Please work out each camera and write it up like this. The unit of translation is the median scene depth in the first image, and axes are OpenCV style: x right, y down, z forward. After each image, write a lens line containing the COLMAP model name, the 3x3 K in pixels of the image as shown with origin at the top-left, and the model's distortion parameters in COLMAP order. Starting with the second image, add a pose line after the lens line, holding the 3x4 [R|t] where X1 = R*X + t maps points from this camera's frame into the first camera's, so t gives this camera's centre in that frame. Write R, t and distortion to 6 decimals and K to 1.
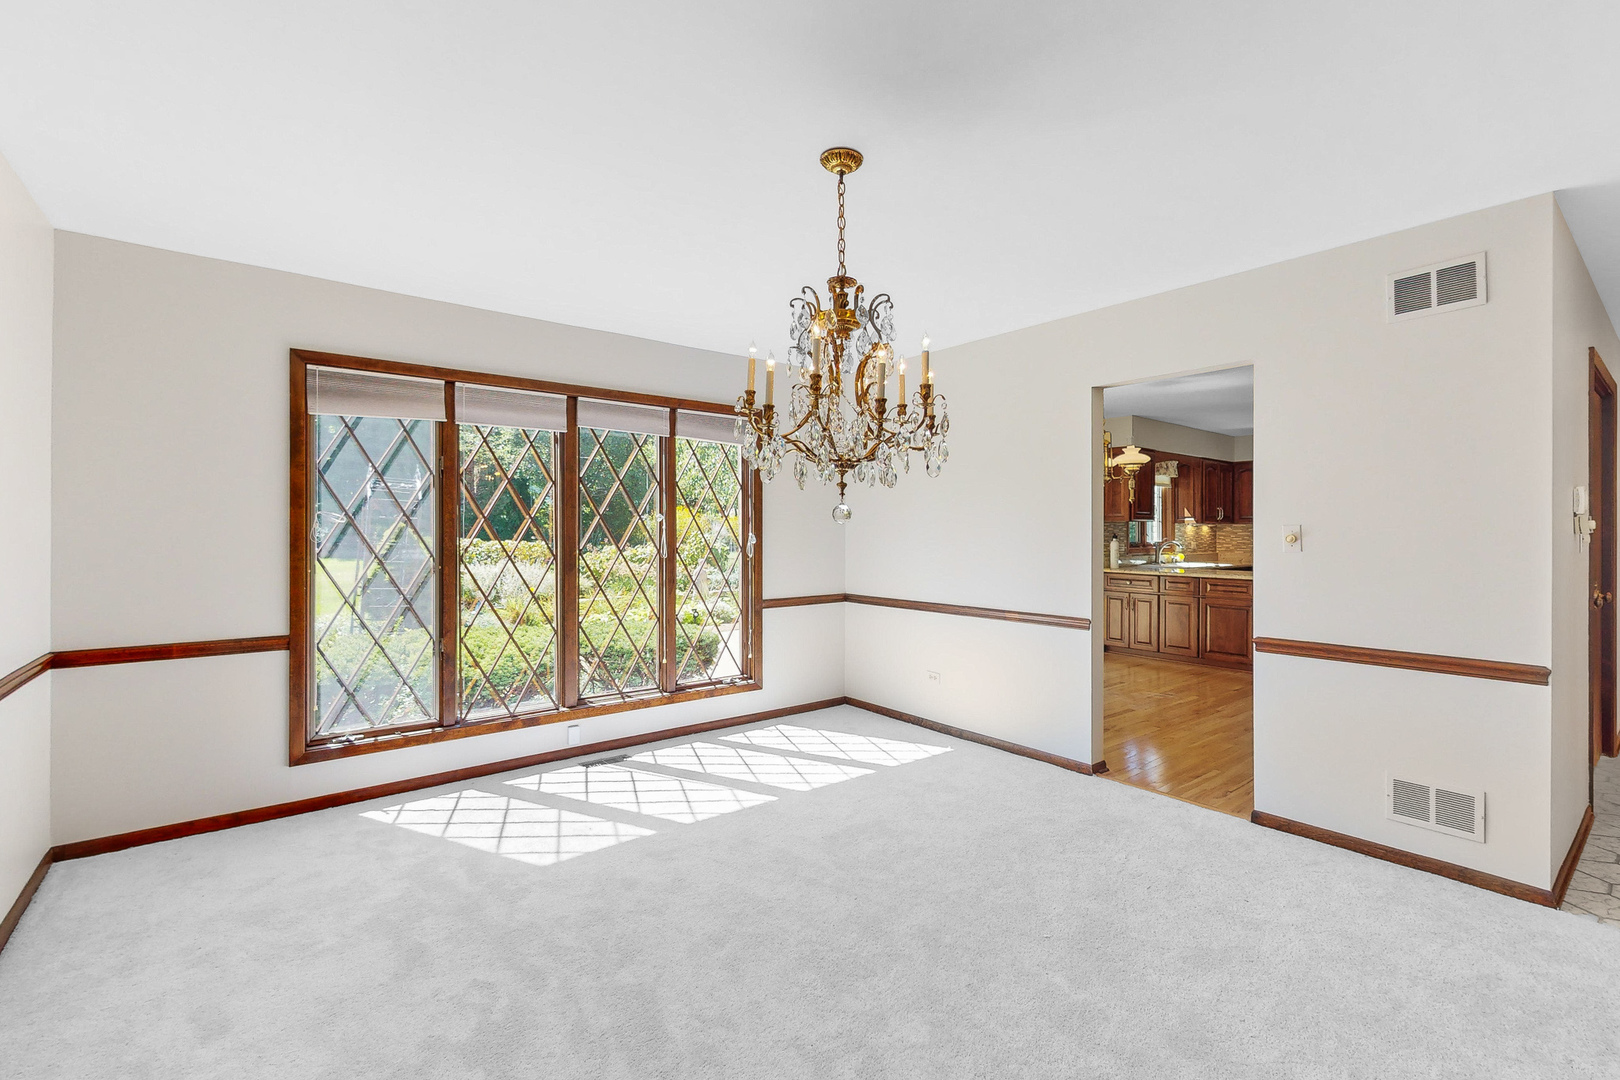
lens RADIAL K [[698.8, 0, 814.7], [0, 698.8, 523.2], [0, 0, 1]] dist [0.003396, 0.000566]
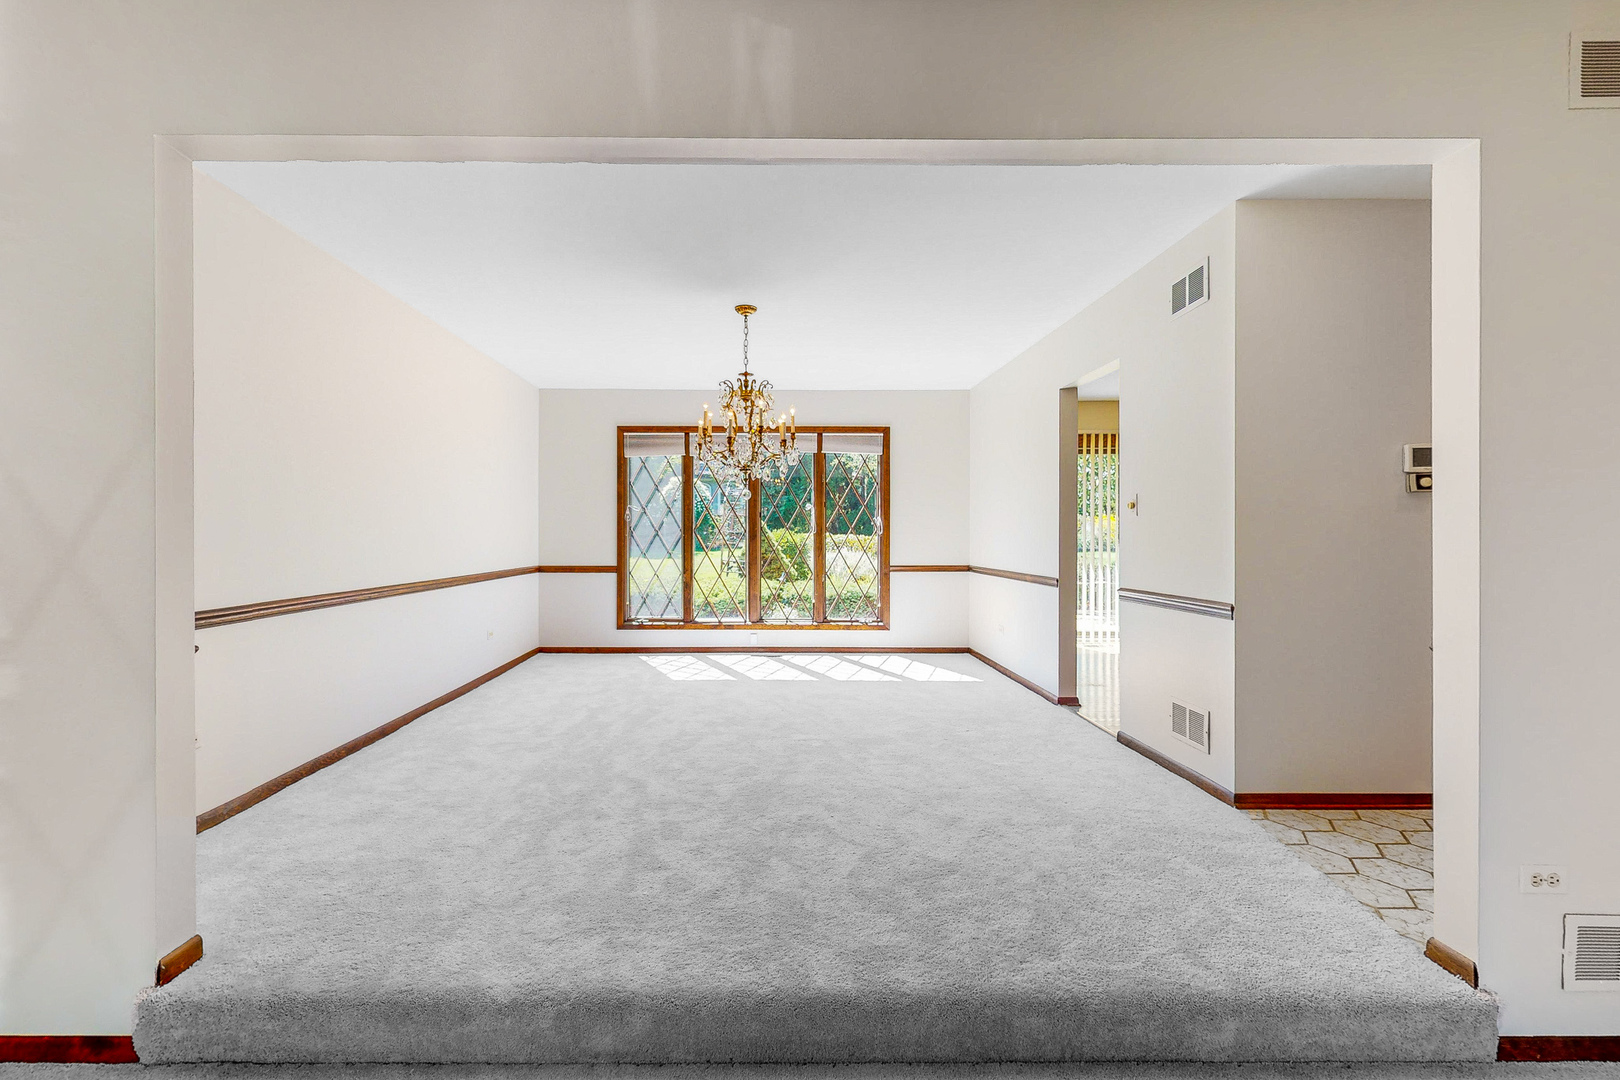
lens RADIAL K [[738.3, 0, 810.0], [0, 738.3, 540.0], [0, 0, 1]] dist [-0.000628, -0.000500]
pose [[0.784084, 0.001528, -0.620653, 0.968922], [0.005844, 0.999934, 0.009845, 0.061152], [0.620627, -0.011346, 0.784024, -0.321582]]
